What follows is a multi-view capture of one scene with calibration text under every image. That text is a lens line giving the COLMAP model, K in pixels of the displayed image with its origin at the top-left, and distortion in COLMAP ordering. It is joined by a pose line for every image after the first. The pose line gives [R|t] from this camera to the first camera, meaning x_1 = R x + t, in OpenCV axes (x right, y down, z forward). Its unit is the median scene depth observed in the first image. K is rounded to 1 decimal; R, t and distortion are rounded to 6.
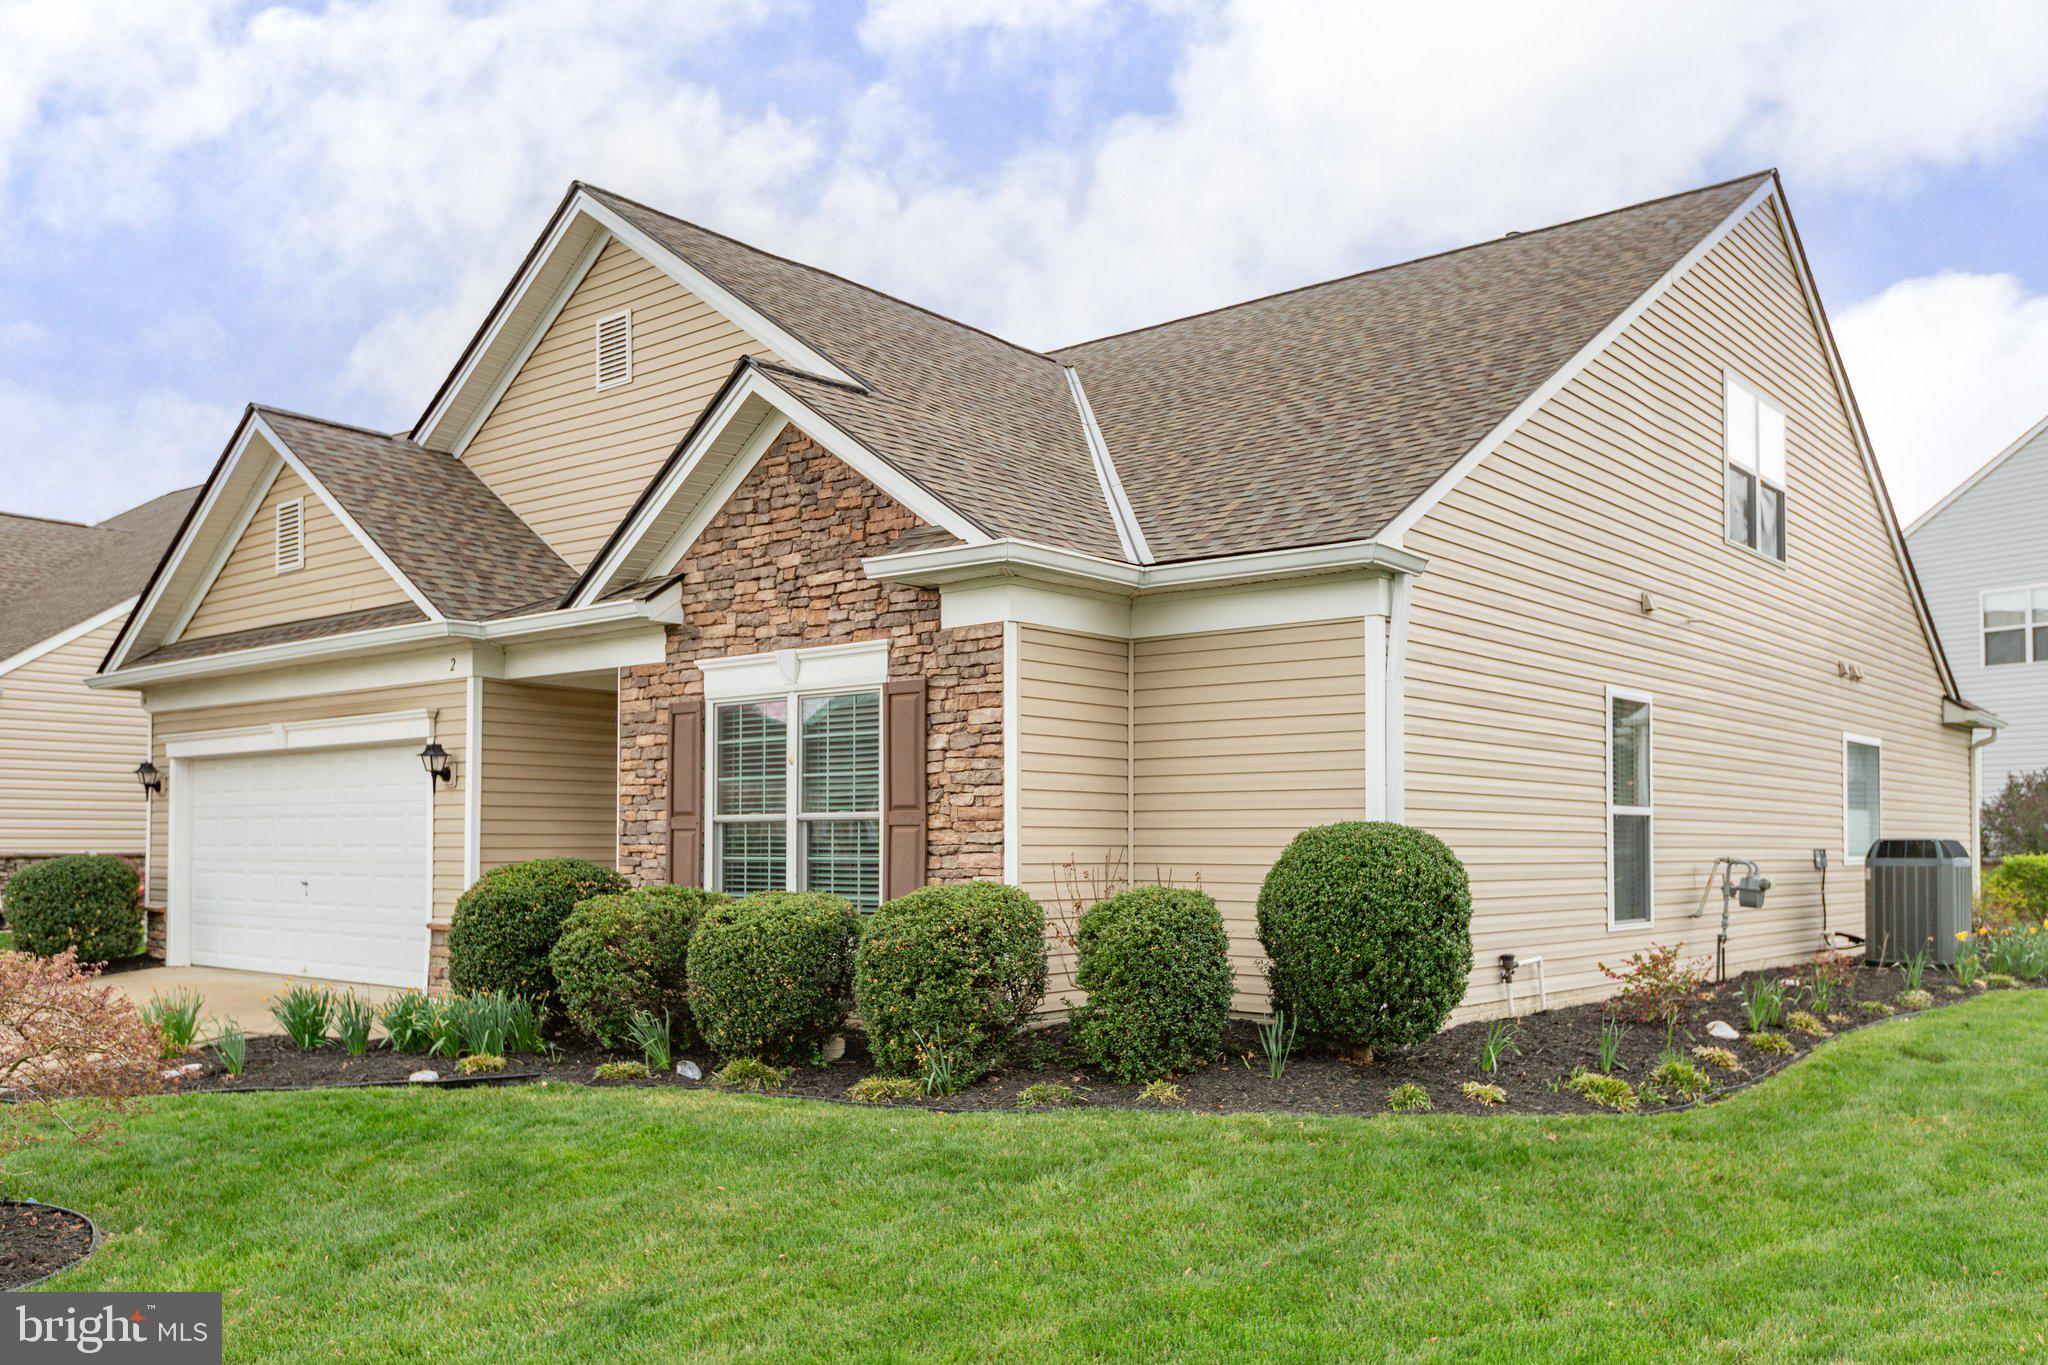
lens RADIAL K [[1643.9, 0, 1015.6], [0, 1643.9, 848.6], [0, 0, 1]] dist [0.012799, -0.011787]
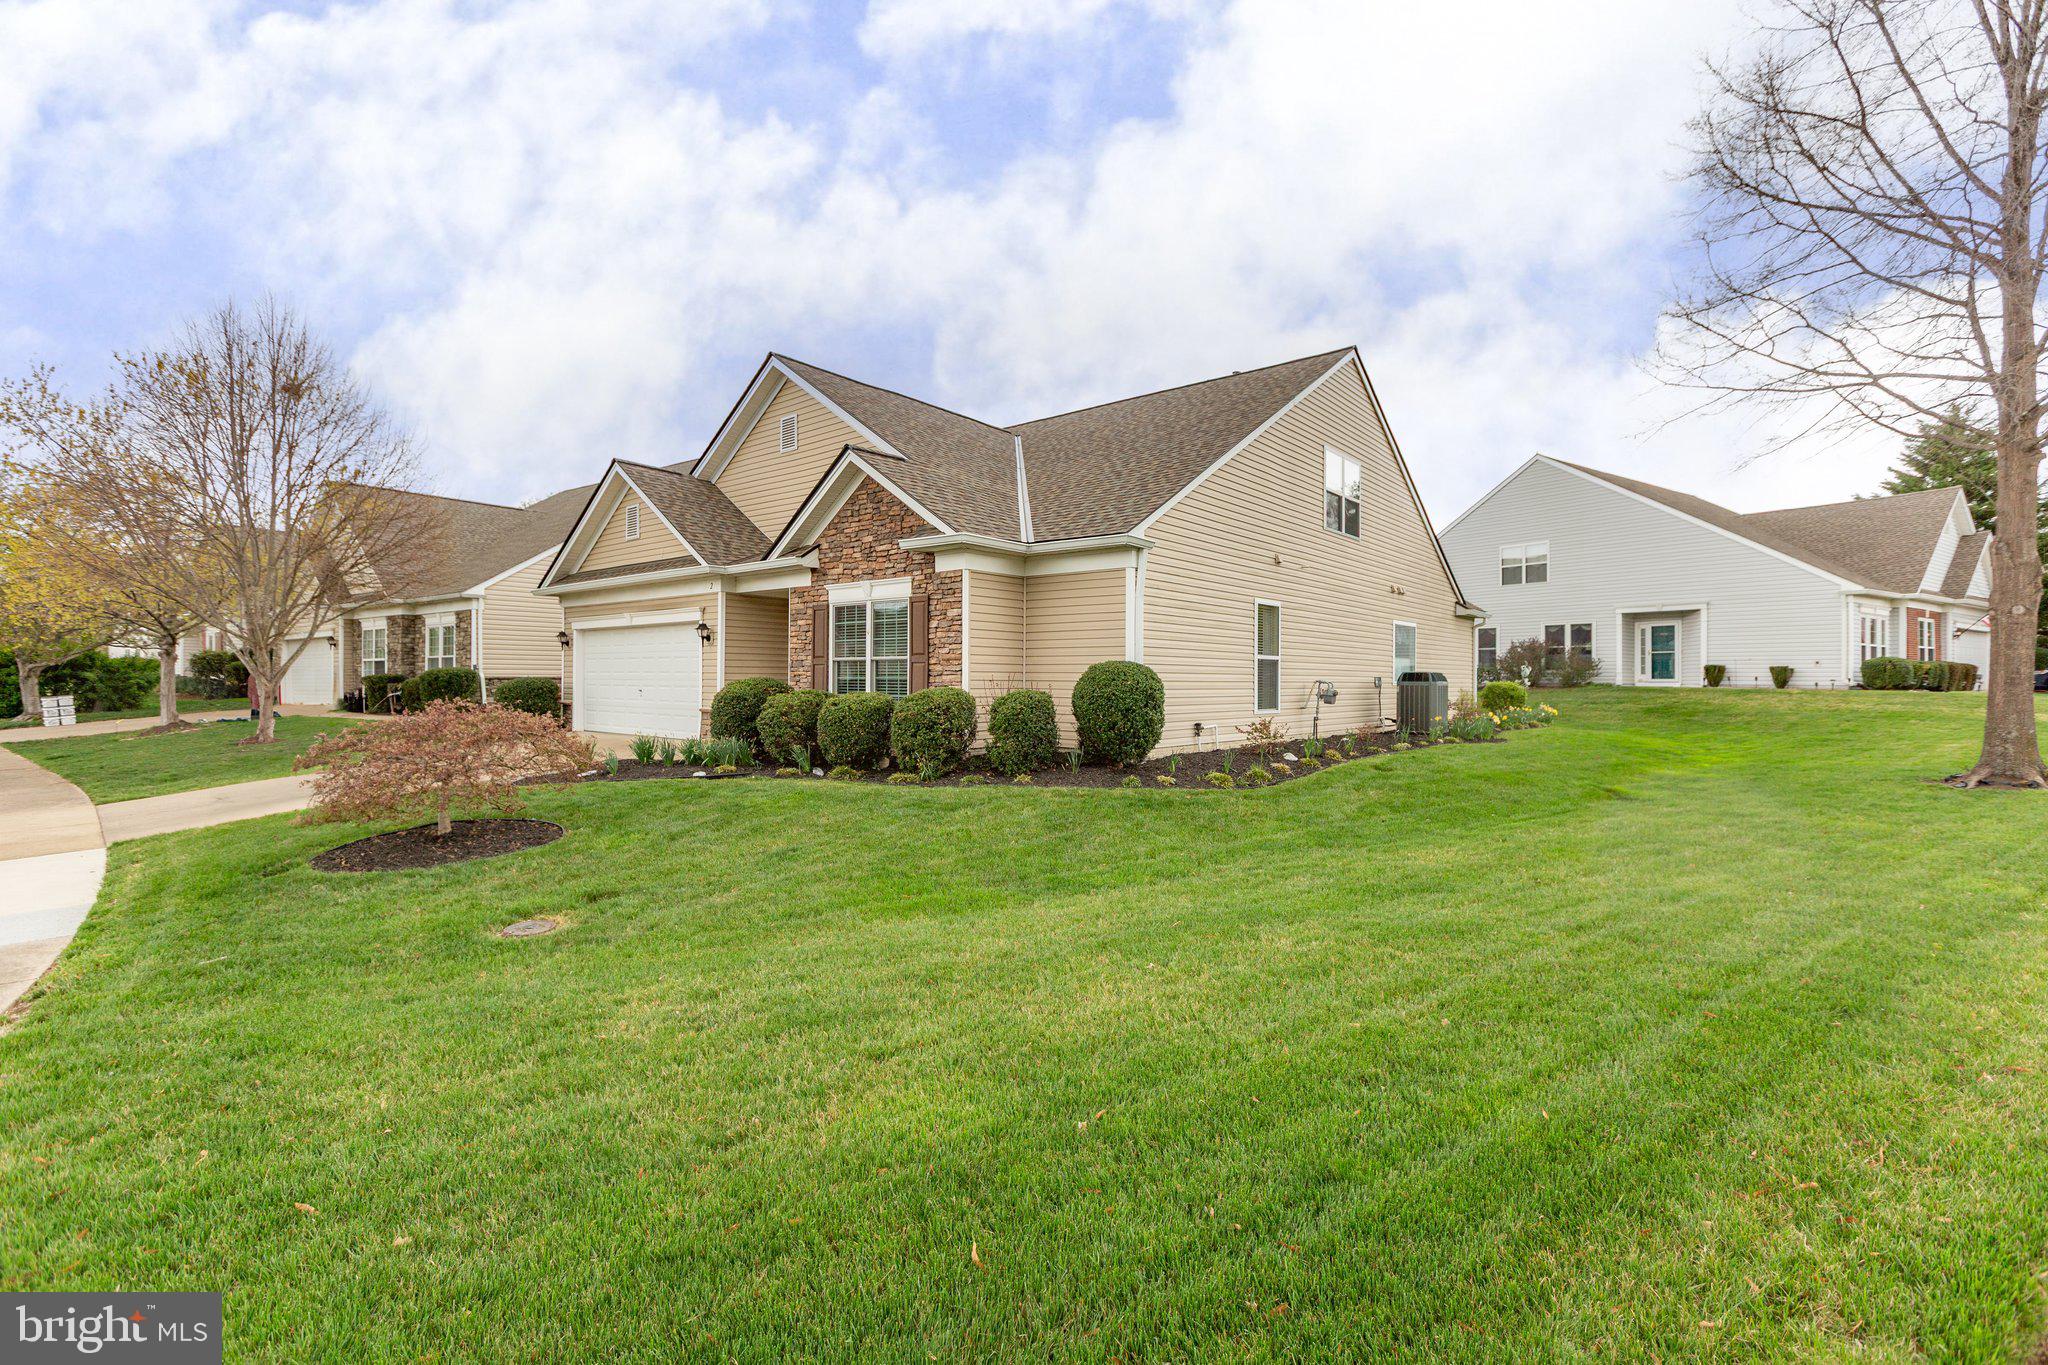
lens RADIAL K [[905.3, 0, 1018.0], [0, 905.3, 697.4], [0, 0, 1]] dist [-0.004159, 0.002357]
pose [[0.999991, 0.004003, -0.001309, 0.060259], [-0.003977, 0.999811, 0.019042, 0.008234], [0.001385, -0.019036, 0.999818, -0.183306]]
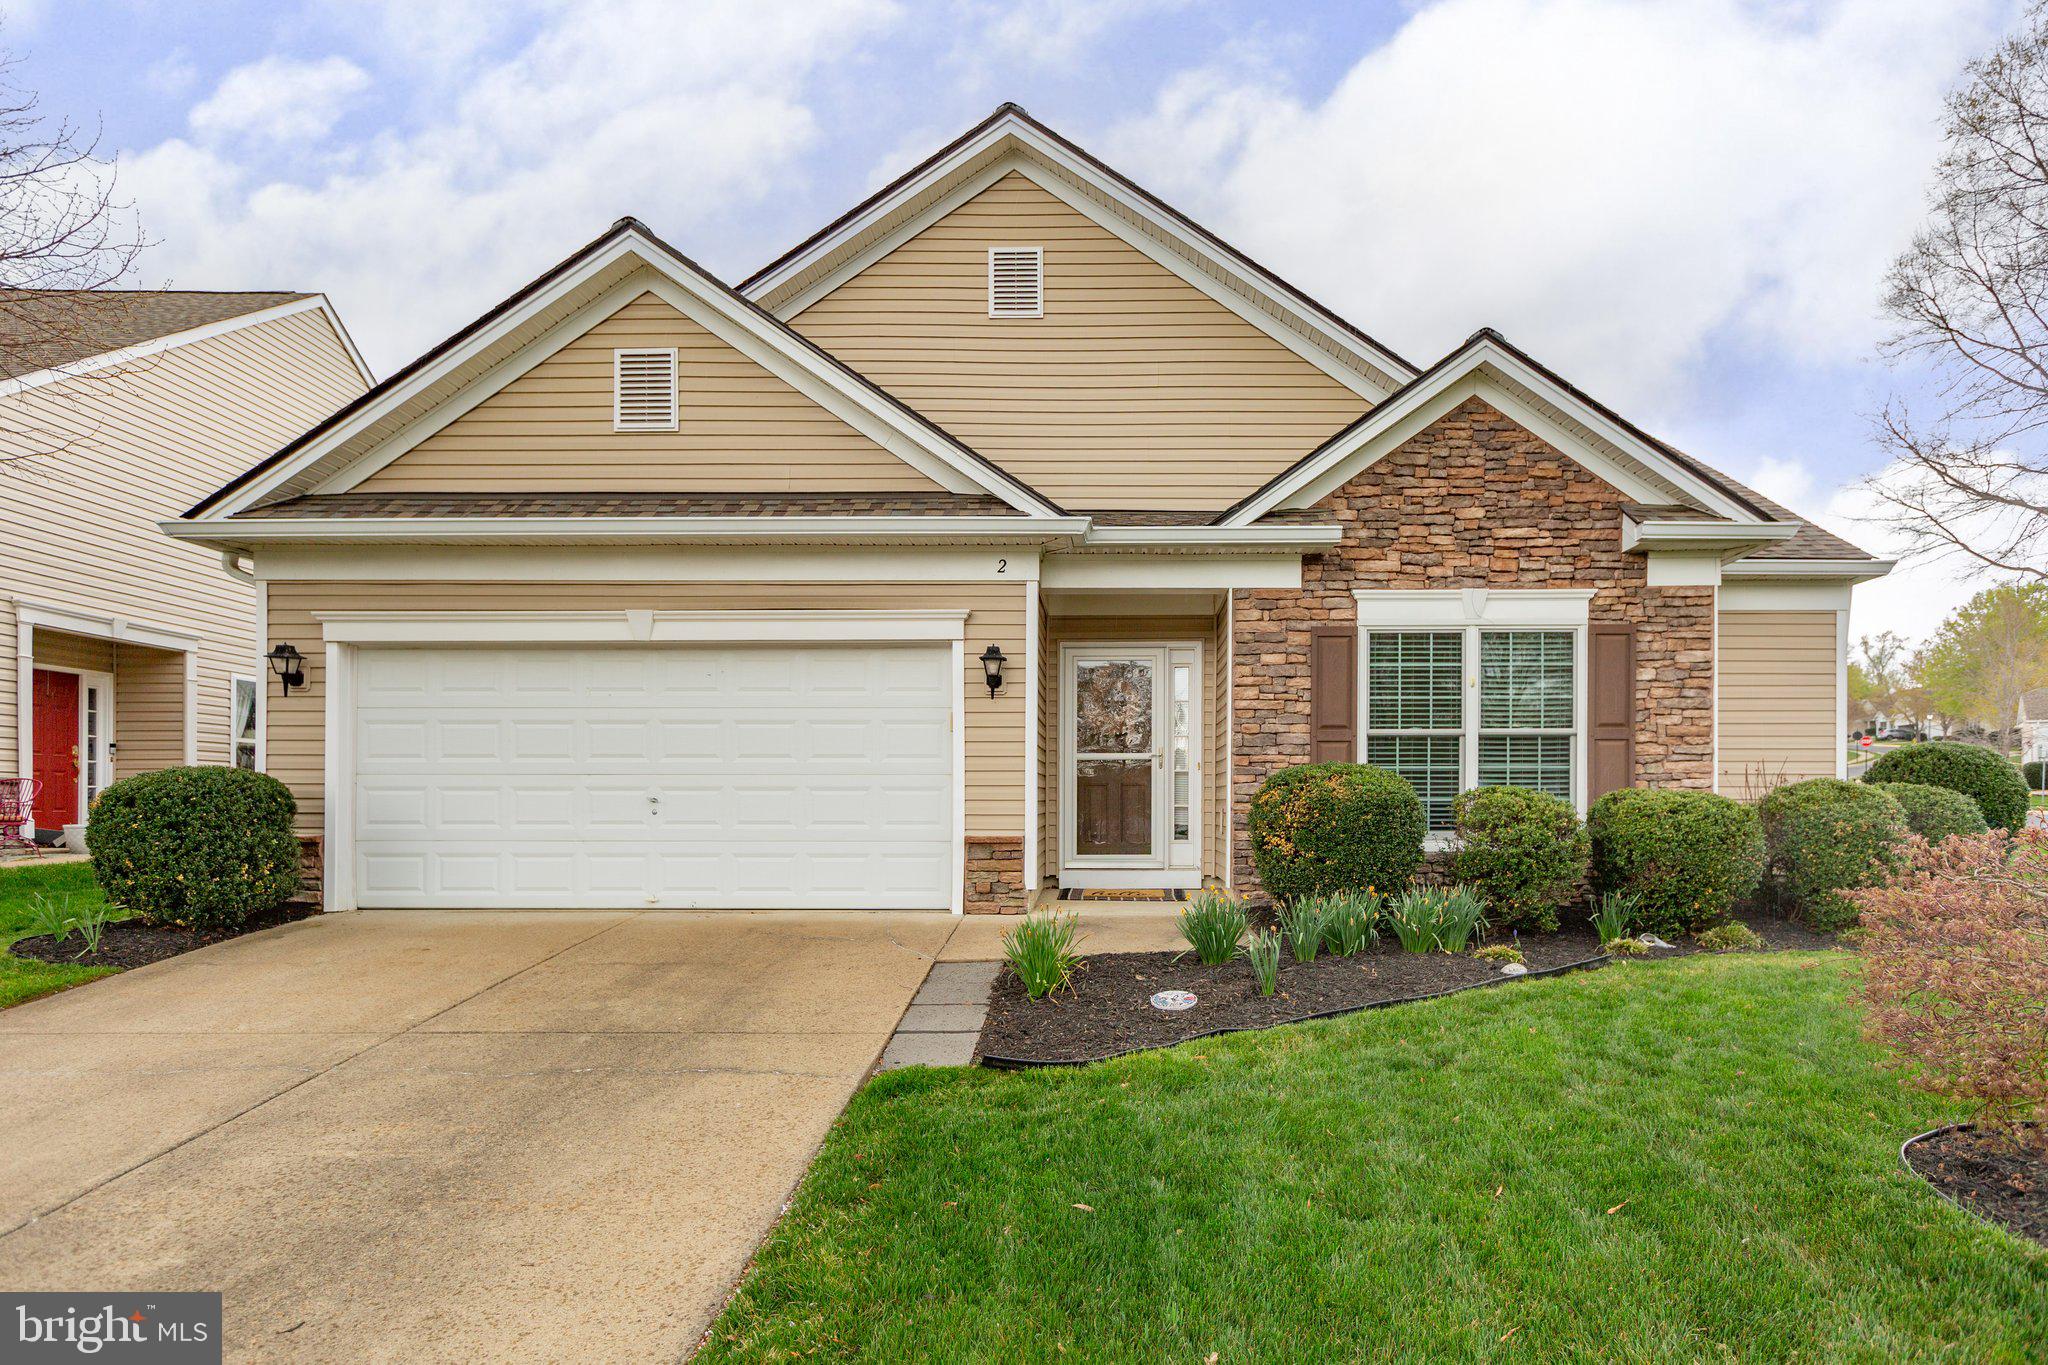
lens RADIAL K [[1107.9, 0, 1091.6], [0, 1107.9, 825.8], [0, 0, 1]] dist [0.003247, -0.000106]
pose [[0.772172, -0.015586, 0.635223, -0.835700], [0.001726, 0.999747, 0.022431, 0.029497], [-0.635412, -0.016224, 0.772003, 0.544964]]
